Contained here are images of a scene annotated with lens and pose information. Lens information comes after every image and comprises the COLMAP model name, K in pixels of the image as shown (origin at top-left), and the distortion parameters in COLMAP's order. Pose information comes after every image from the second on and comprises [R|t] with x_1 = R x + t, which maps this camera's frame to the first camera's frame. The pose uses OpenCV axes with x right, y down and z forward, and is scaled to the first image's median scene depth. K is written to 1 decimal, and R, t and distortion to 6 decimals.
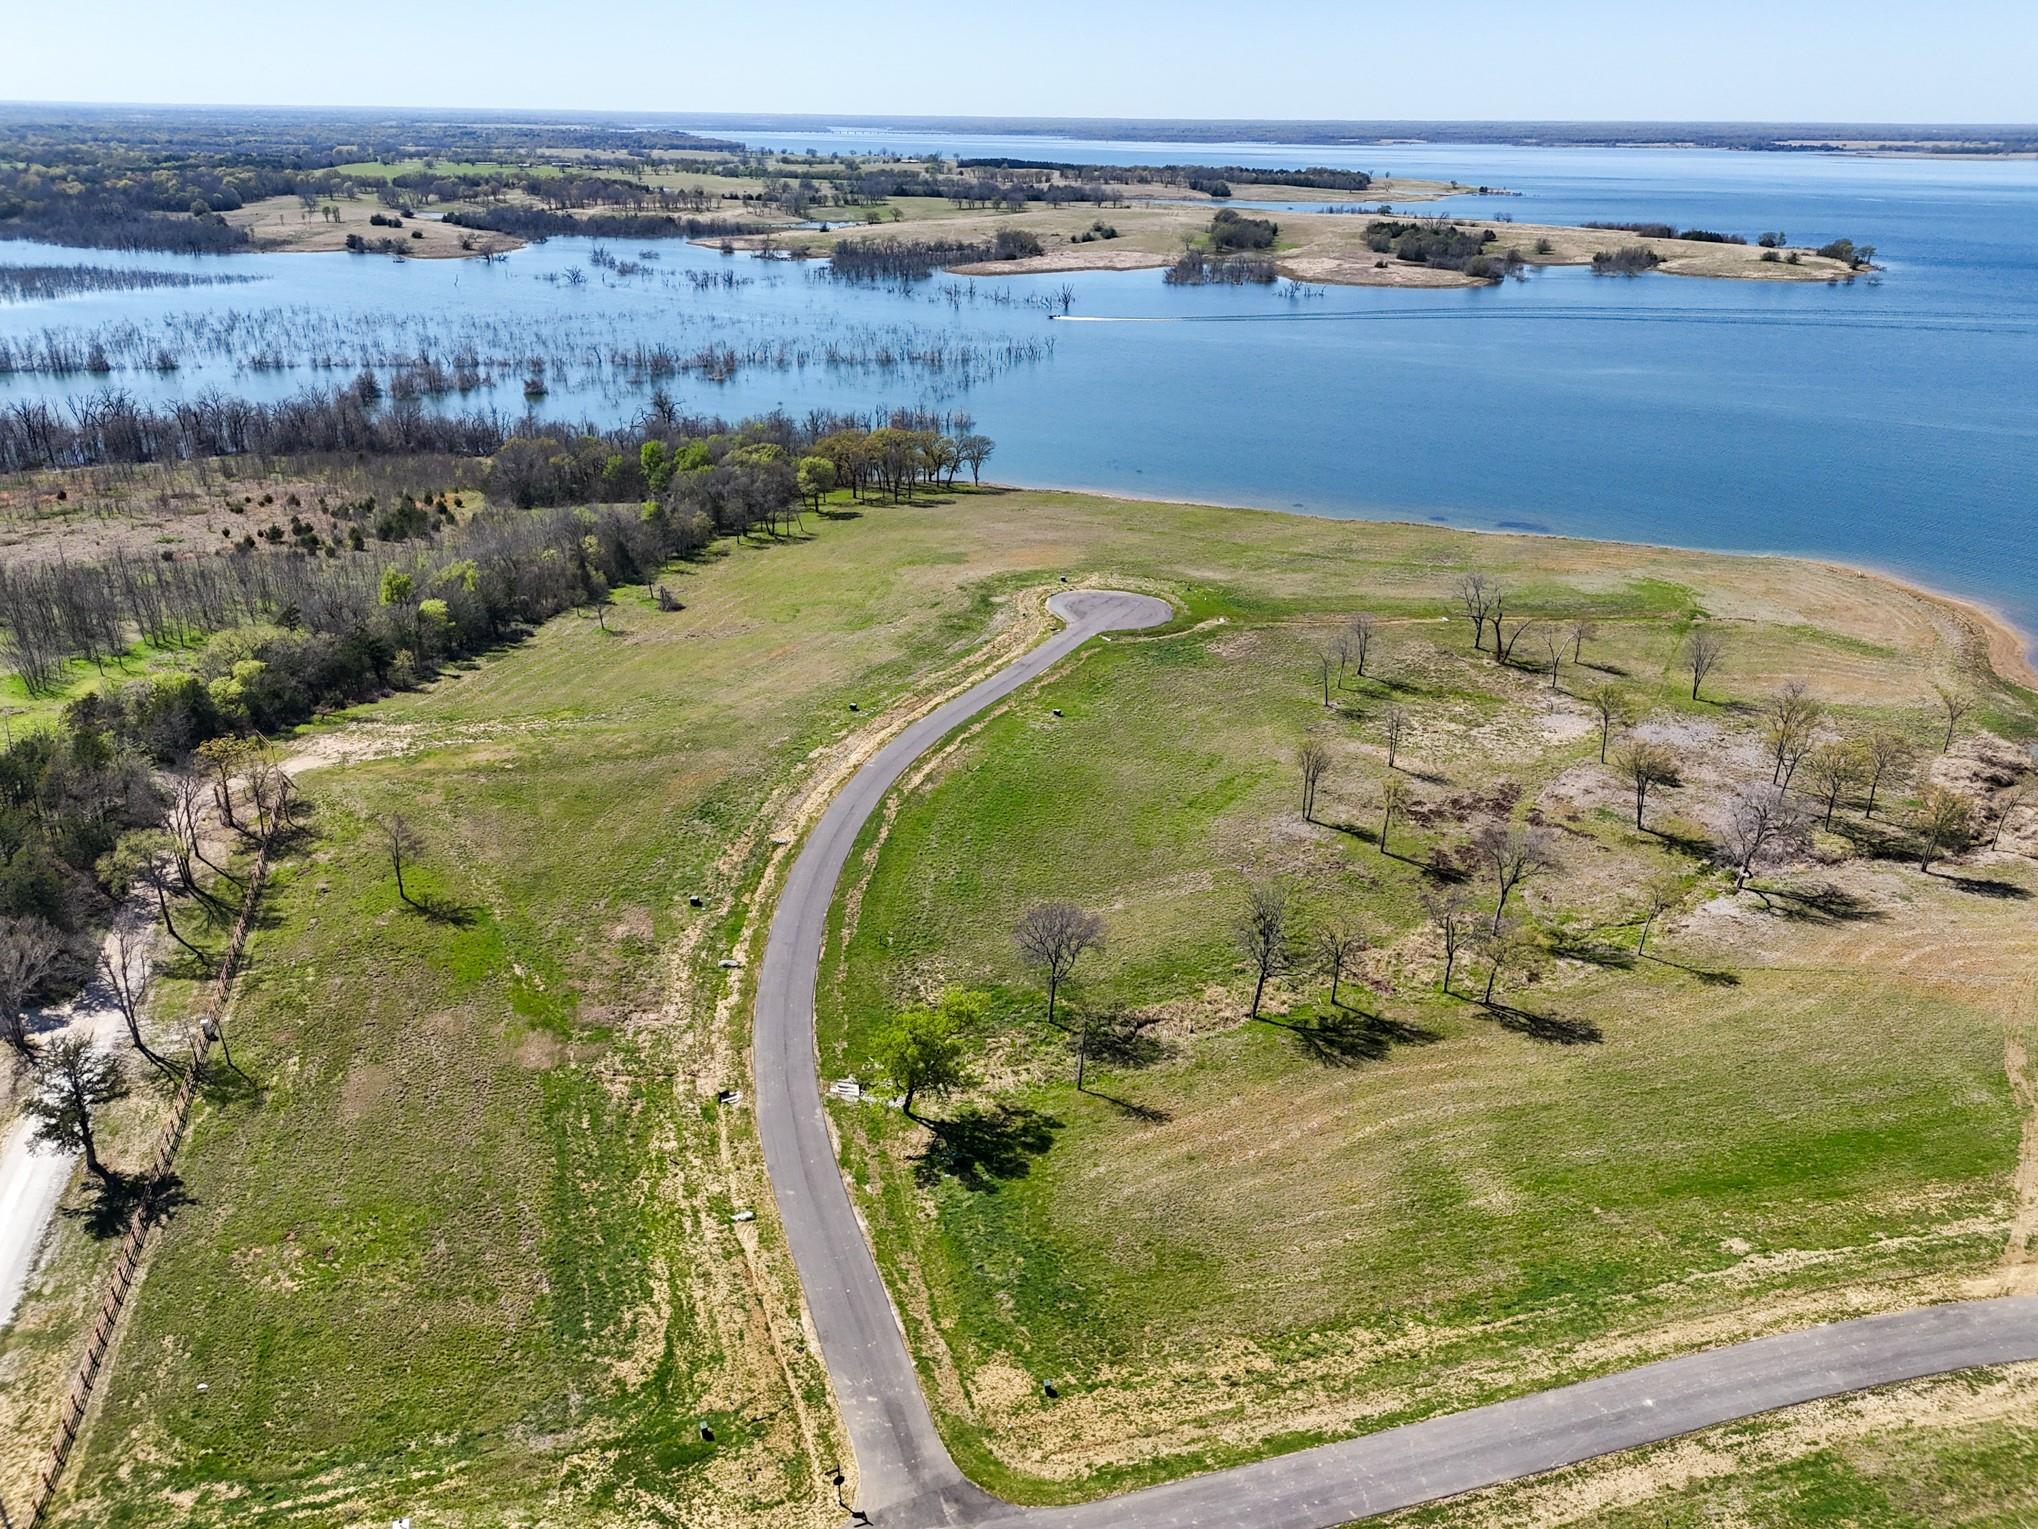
lens RADIAL K [[1497.7, 0, 1018.9], [0, 1497.7, 760.8], [0, 0, 1]] dist [0.064332, -0.063072]
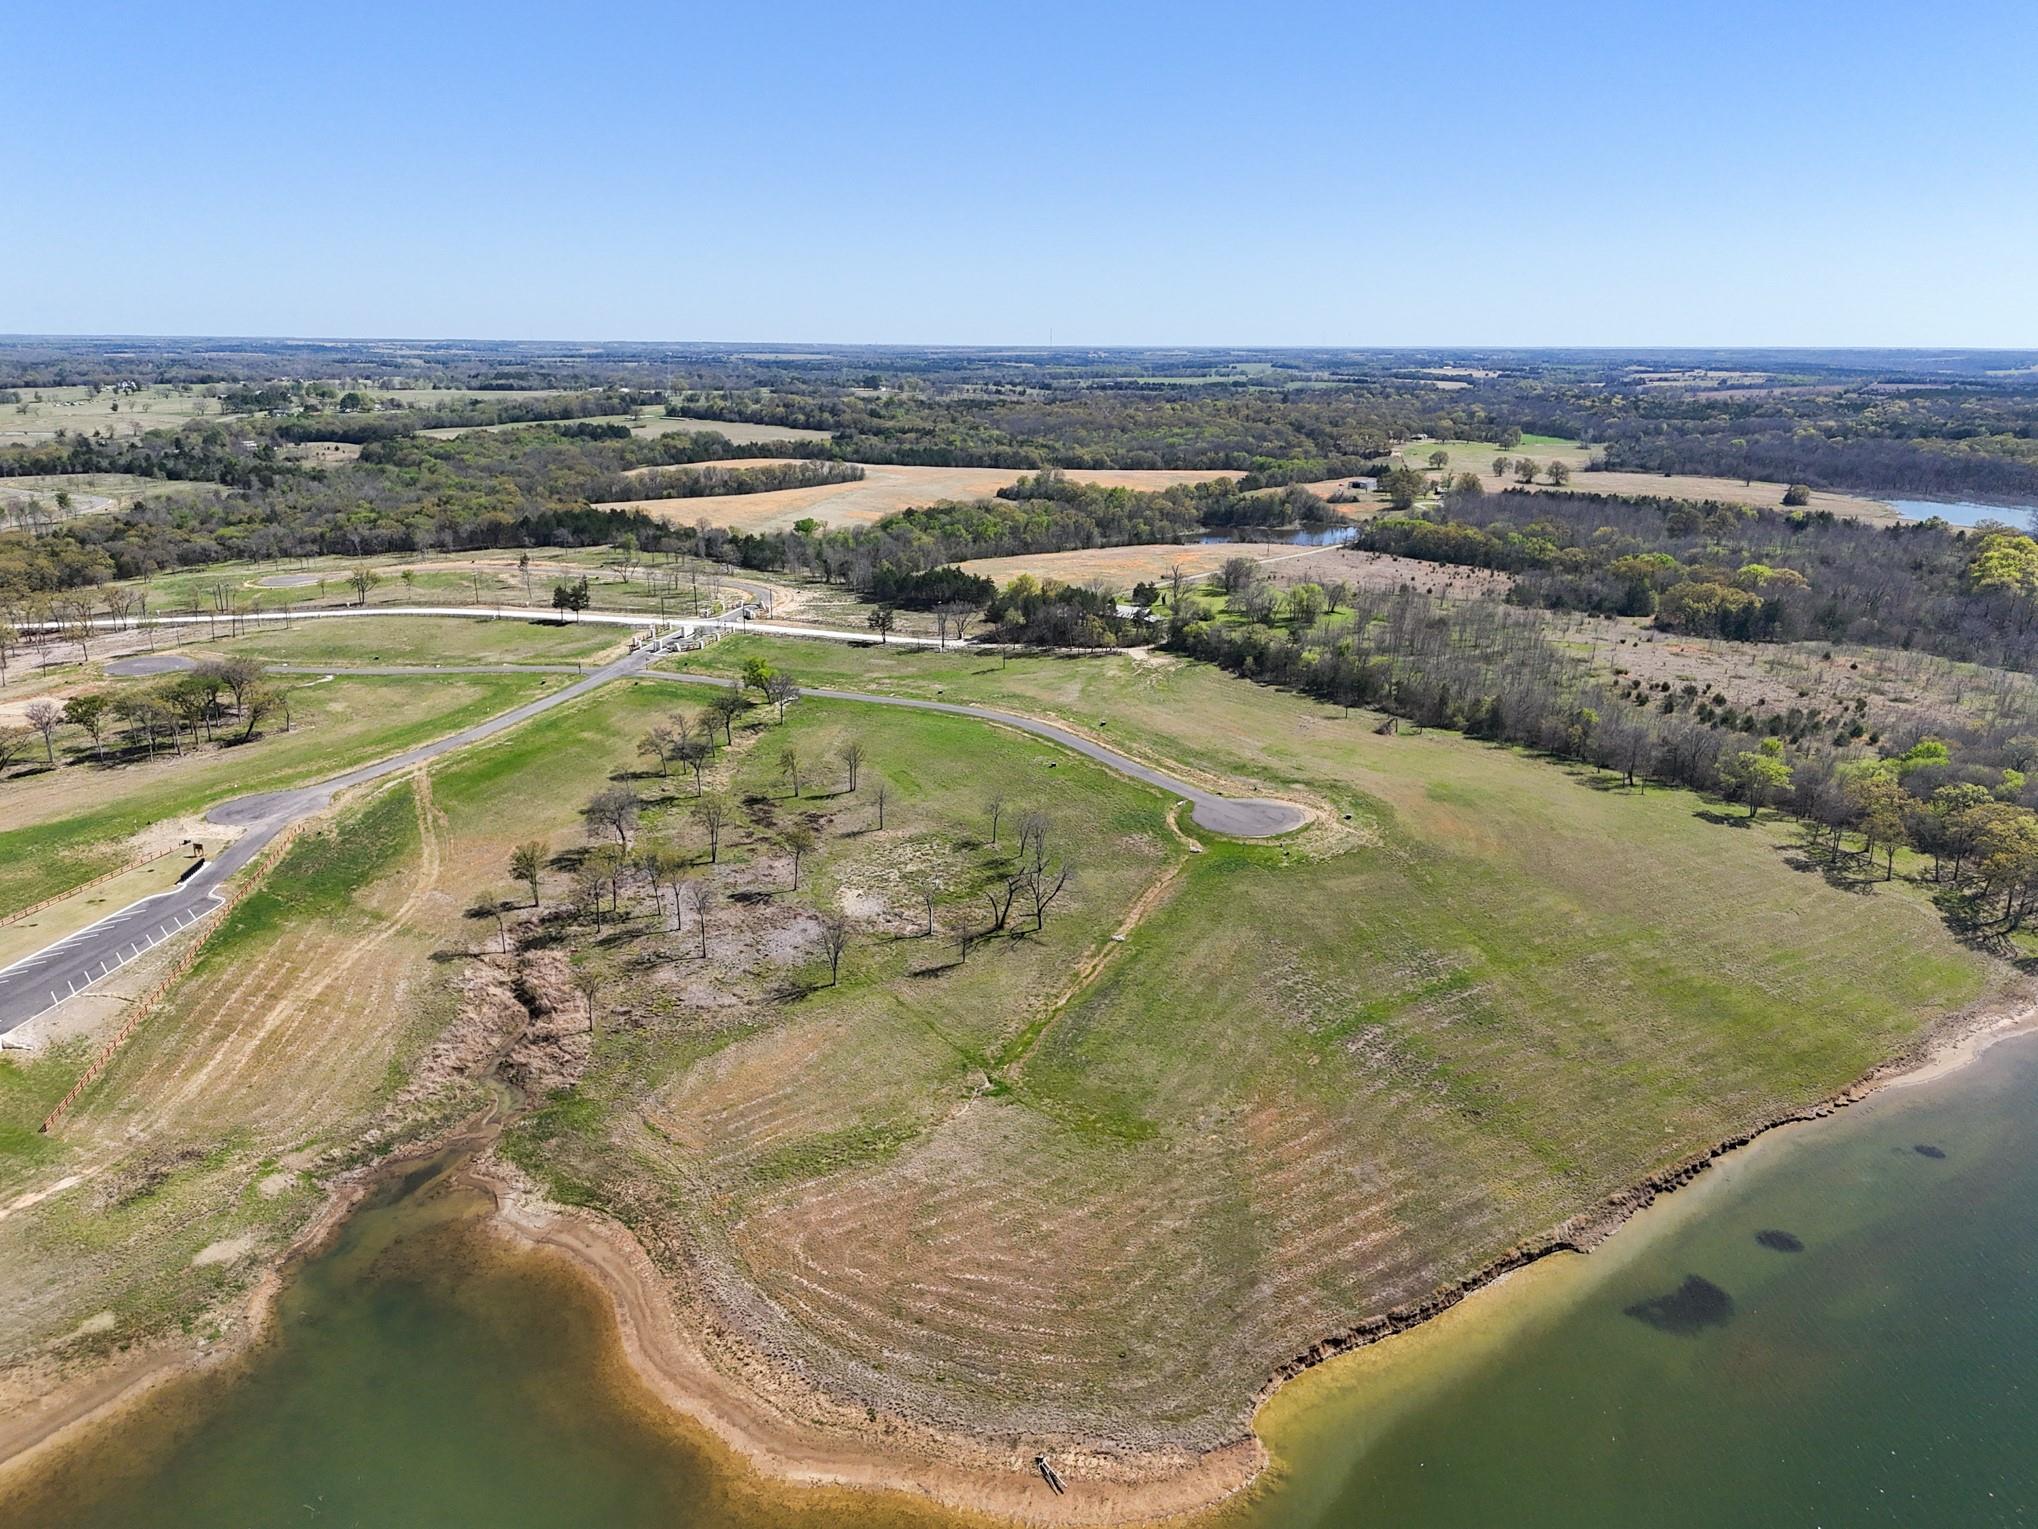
lens RADIAL K [[1497.7, 0, 1025.5], [0, 1497.7, 773.5], [0, 0, 1]] dist [0.064332, -0.063072]
pose [[-0.530045, 0.222771, -0.818184, 1.357833], [-0.345933, 0.824126, 0.448495, -0.736203], [0.774198, 0.520759, -0.359759, 1.658595]]
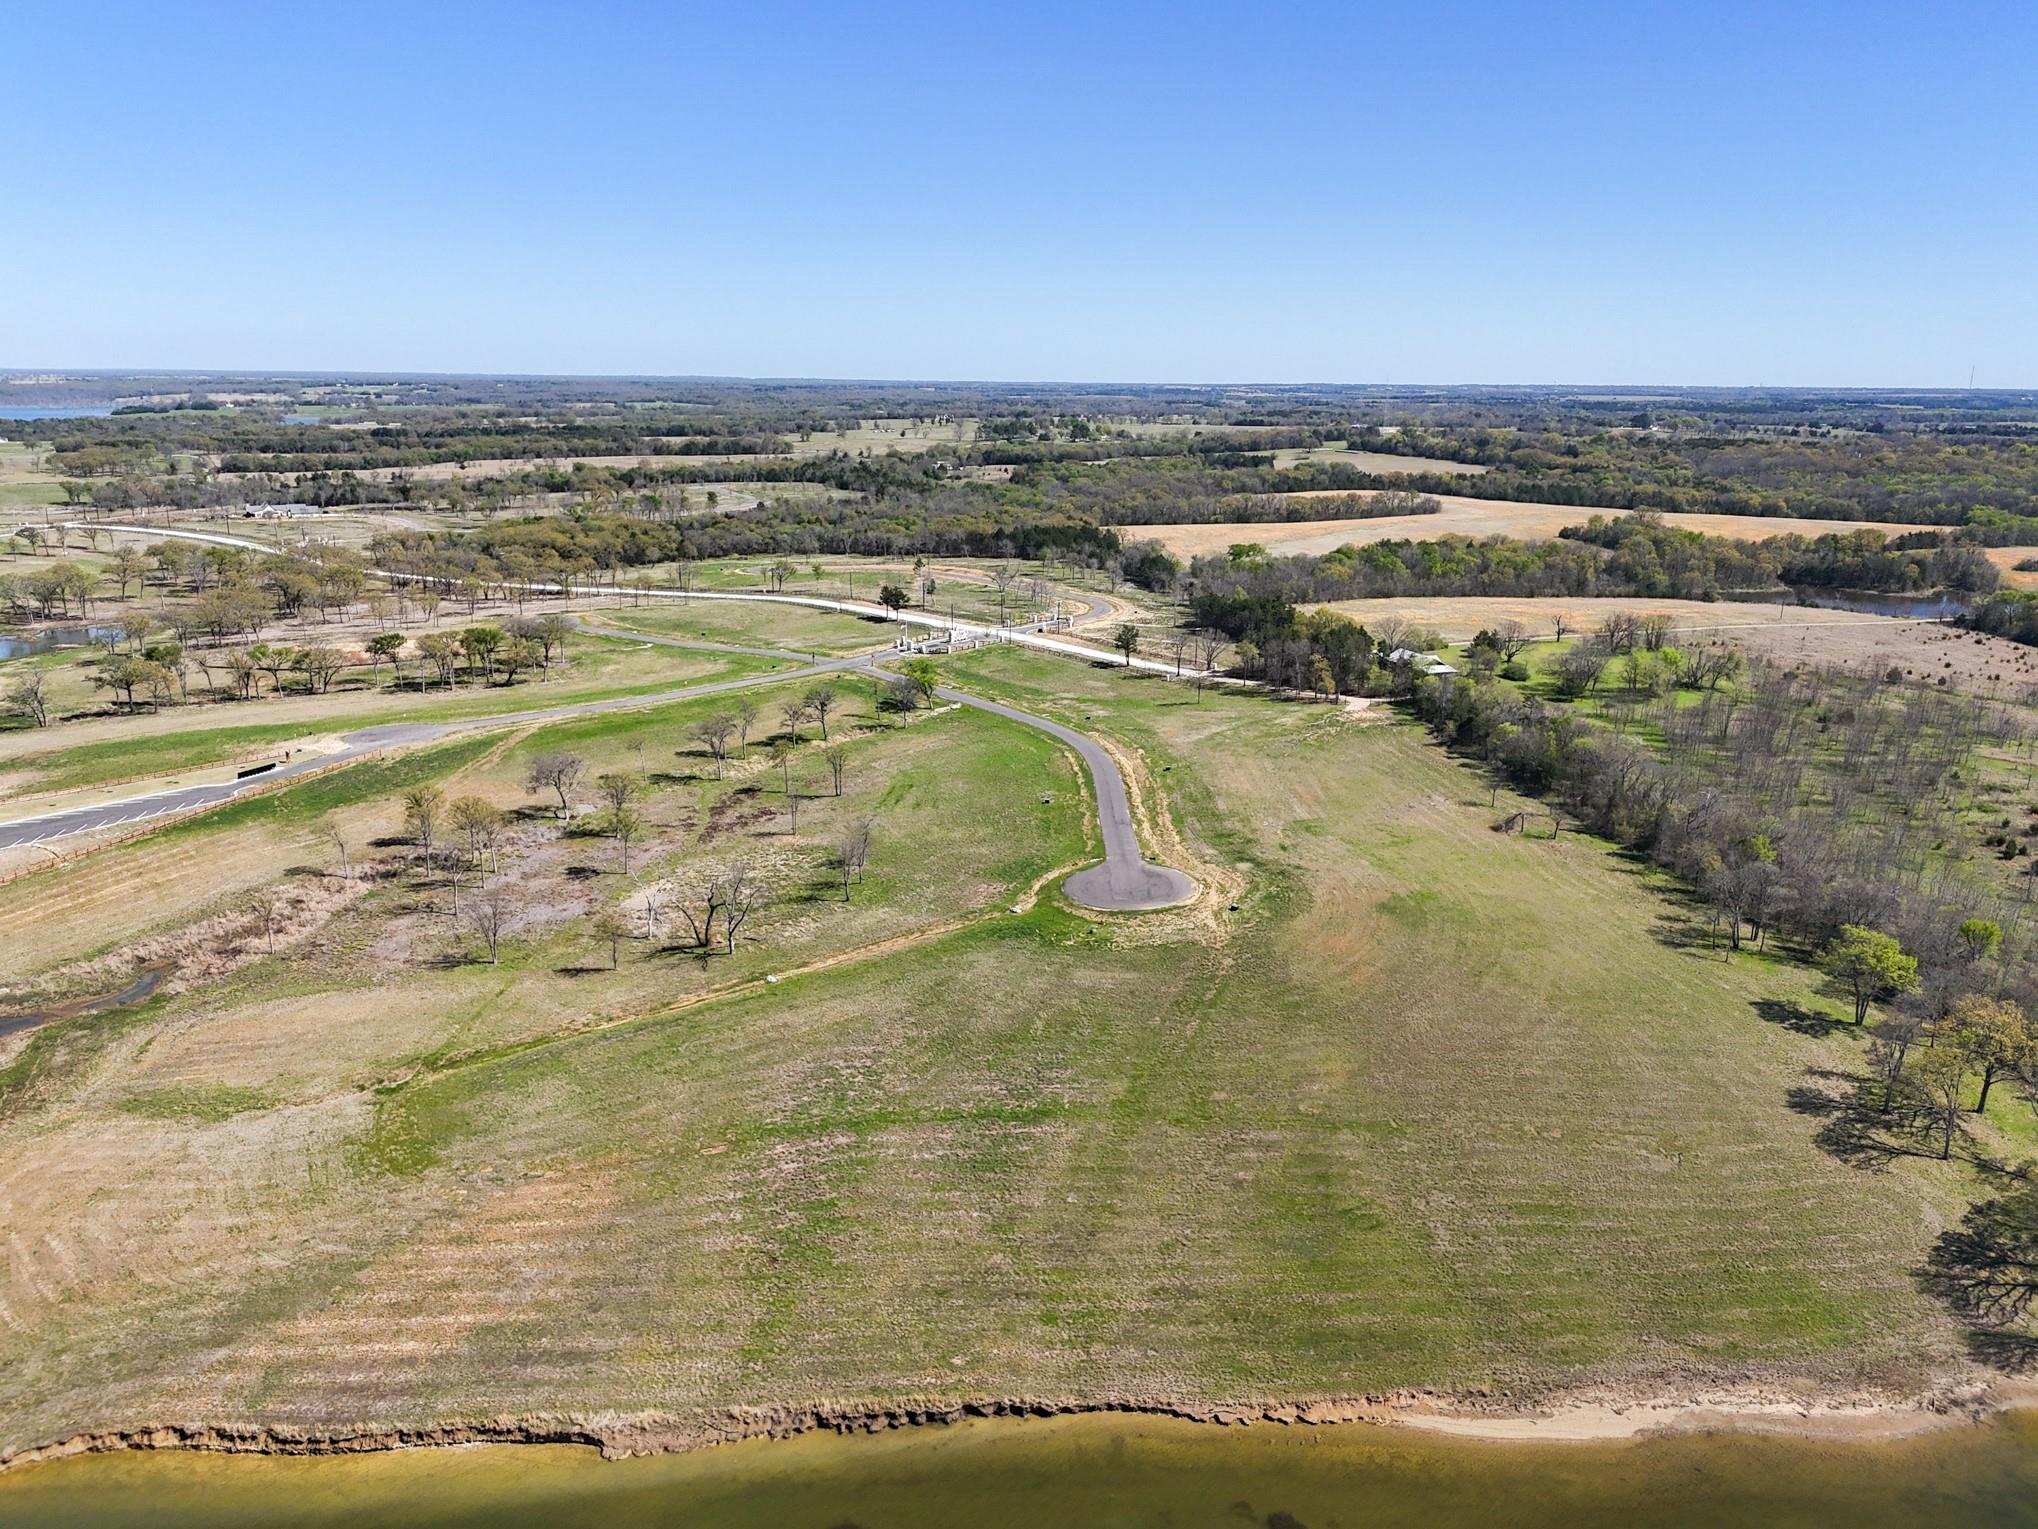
lens RADIAL K [[1497.7, 0, 1021.9], [0, 1497.7, 772.9], [0, 0, 1]] dist [0.064332, -0.063072]
pose [[-0.895382, 0.095959, -0.434836, 0.669157], [-0.192475, 0.797173, 0.572249, -0.870353], [0.401552, 0.596077, -0.695305, 2.068325]]
